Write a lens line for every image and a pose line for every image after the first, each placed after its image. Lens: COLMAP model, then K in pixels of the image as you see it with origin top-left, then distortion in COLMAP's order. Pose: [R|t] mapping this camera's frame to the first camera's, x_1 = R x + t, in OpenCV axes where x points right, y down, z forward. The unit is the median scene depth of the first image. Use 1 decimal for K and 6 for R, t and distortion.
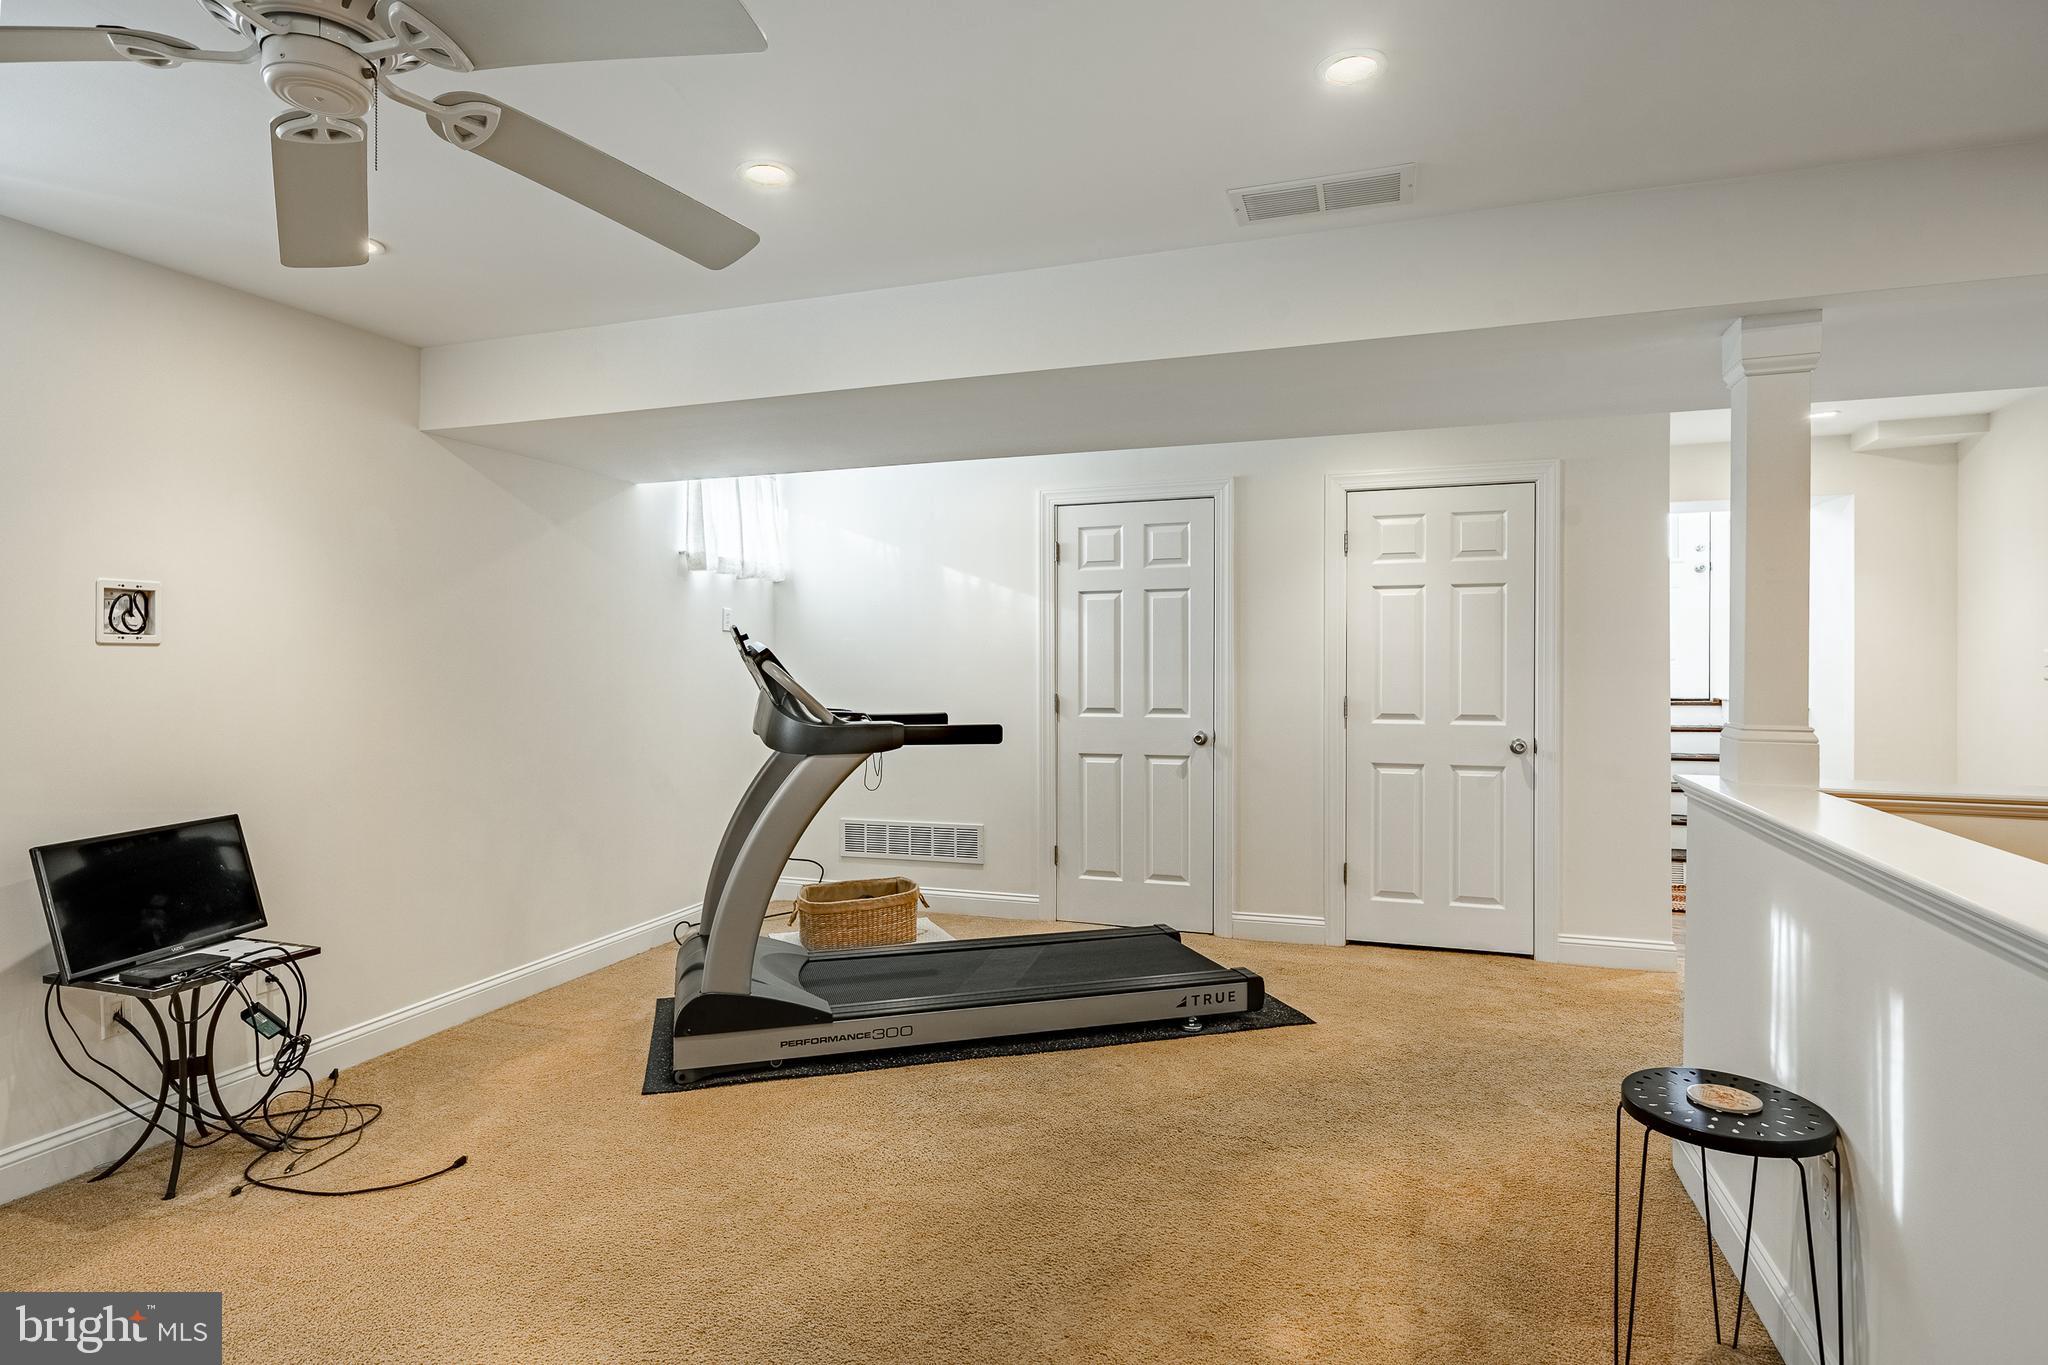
lens RADIAL K [[1066.1, 0, 1023.9], [0, 1066.1, 667.0], [0, 0, 1]] dist [0.000335, 0.000494]
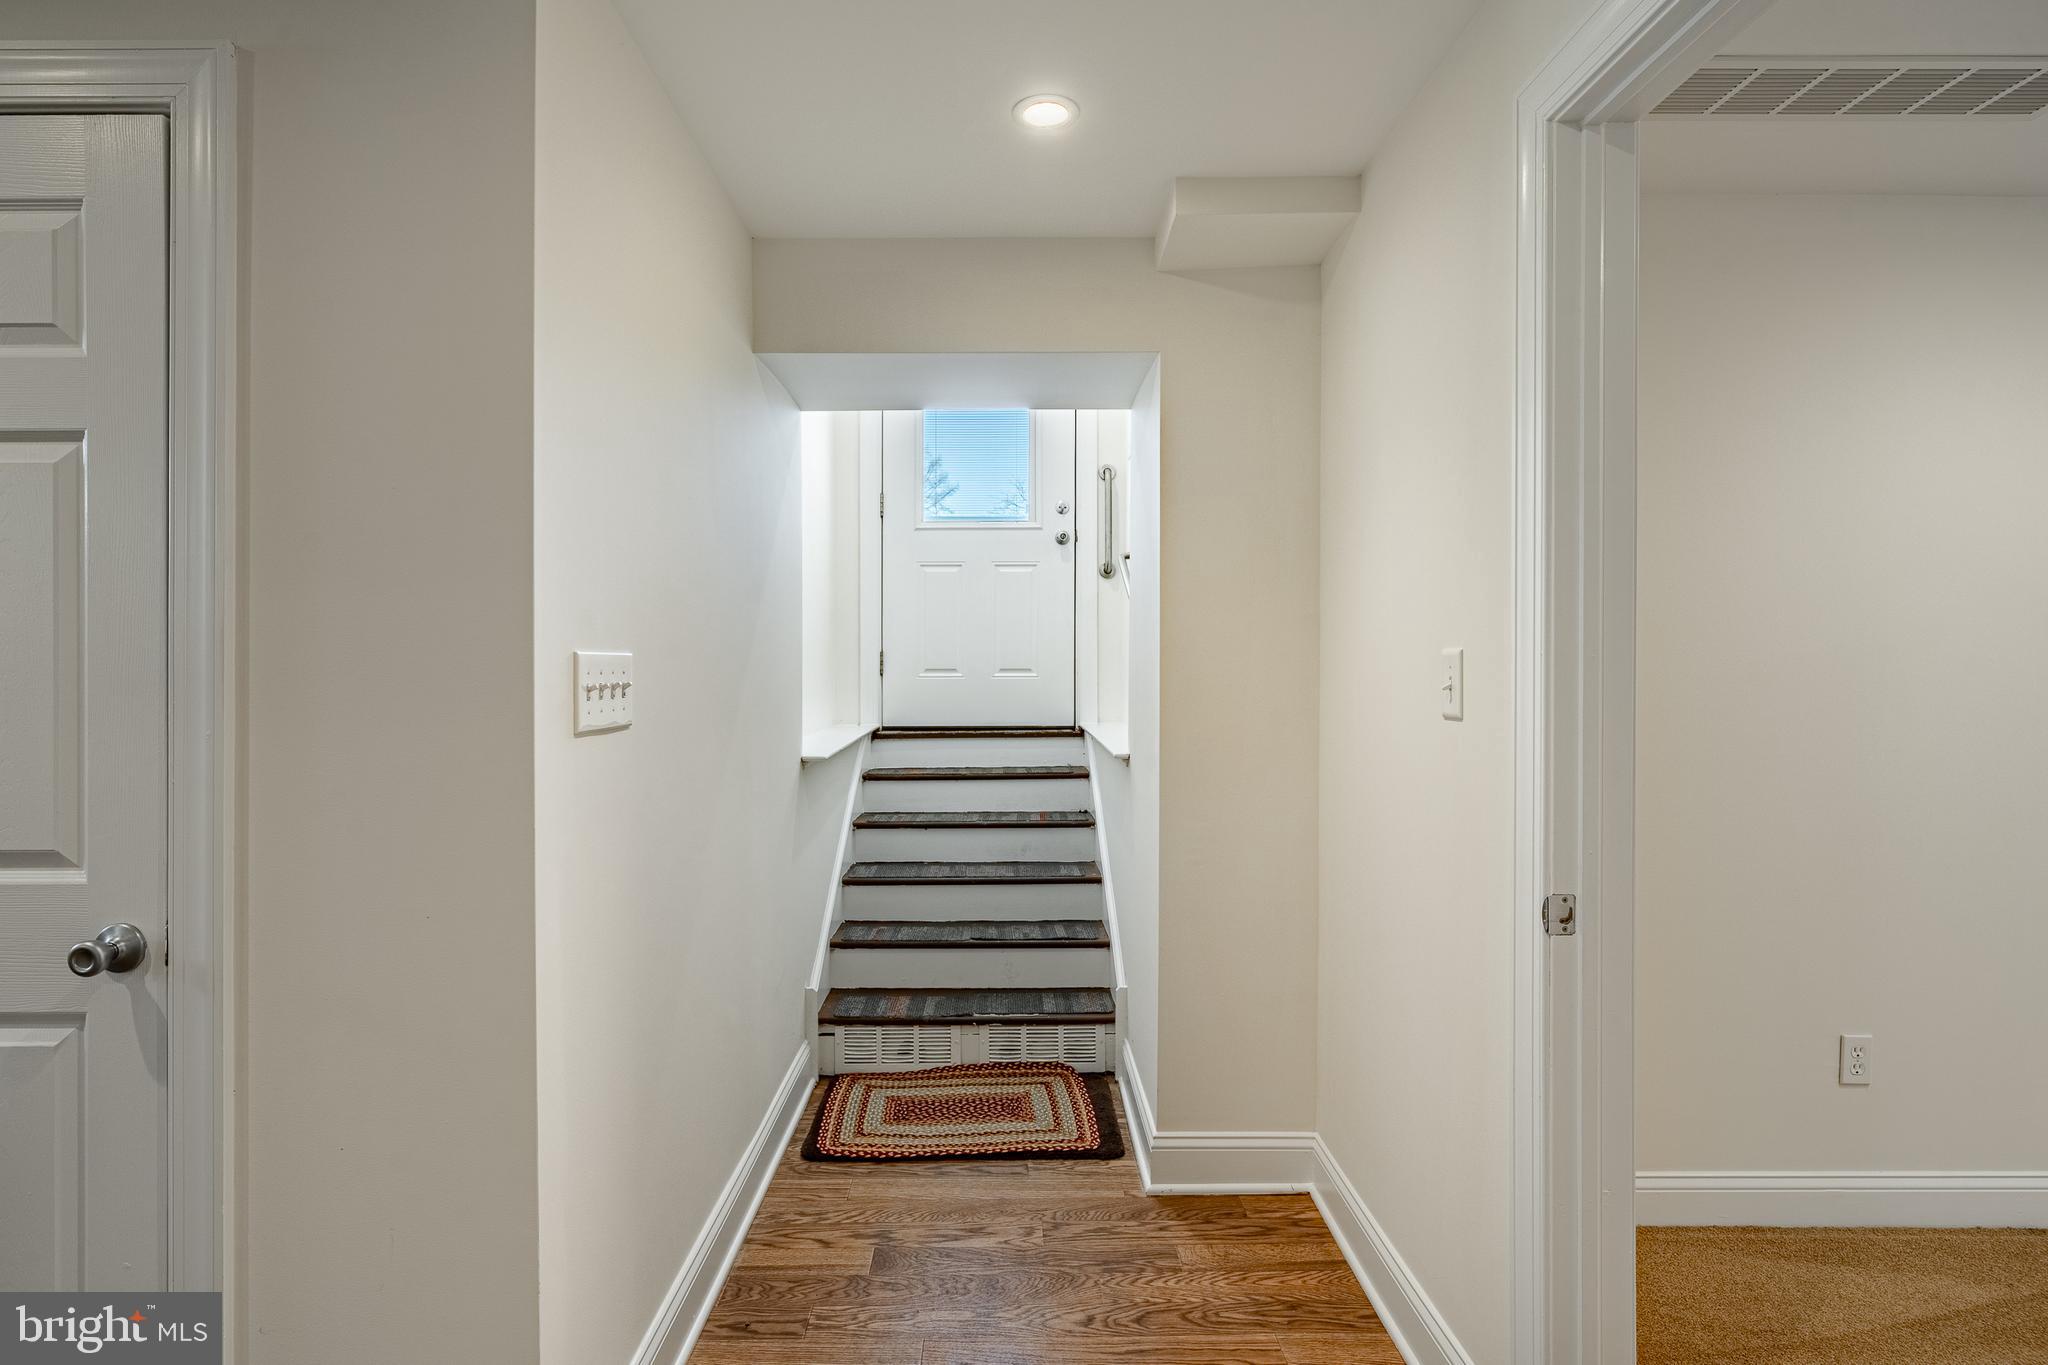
lens RADIAL K [[1001.3, 0, 1020.3], [0, 1001.3, 680.9], [0, 0, 1]] dist [-0.003701, -0.000206]
pose [[0.942171, 0.000641, 0.335131, 0.611870], [-0.002764, 0.999979, 0.005861, -0.007742], [-0.335120, -0.006448, 0.942153, 0.626804]]
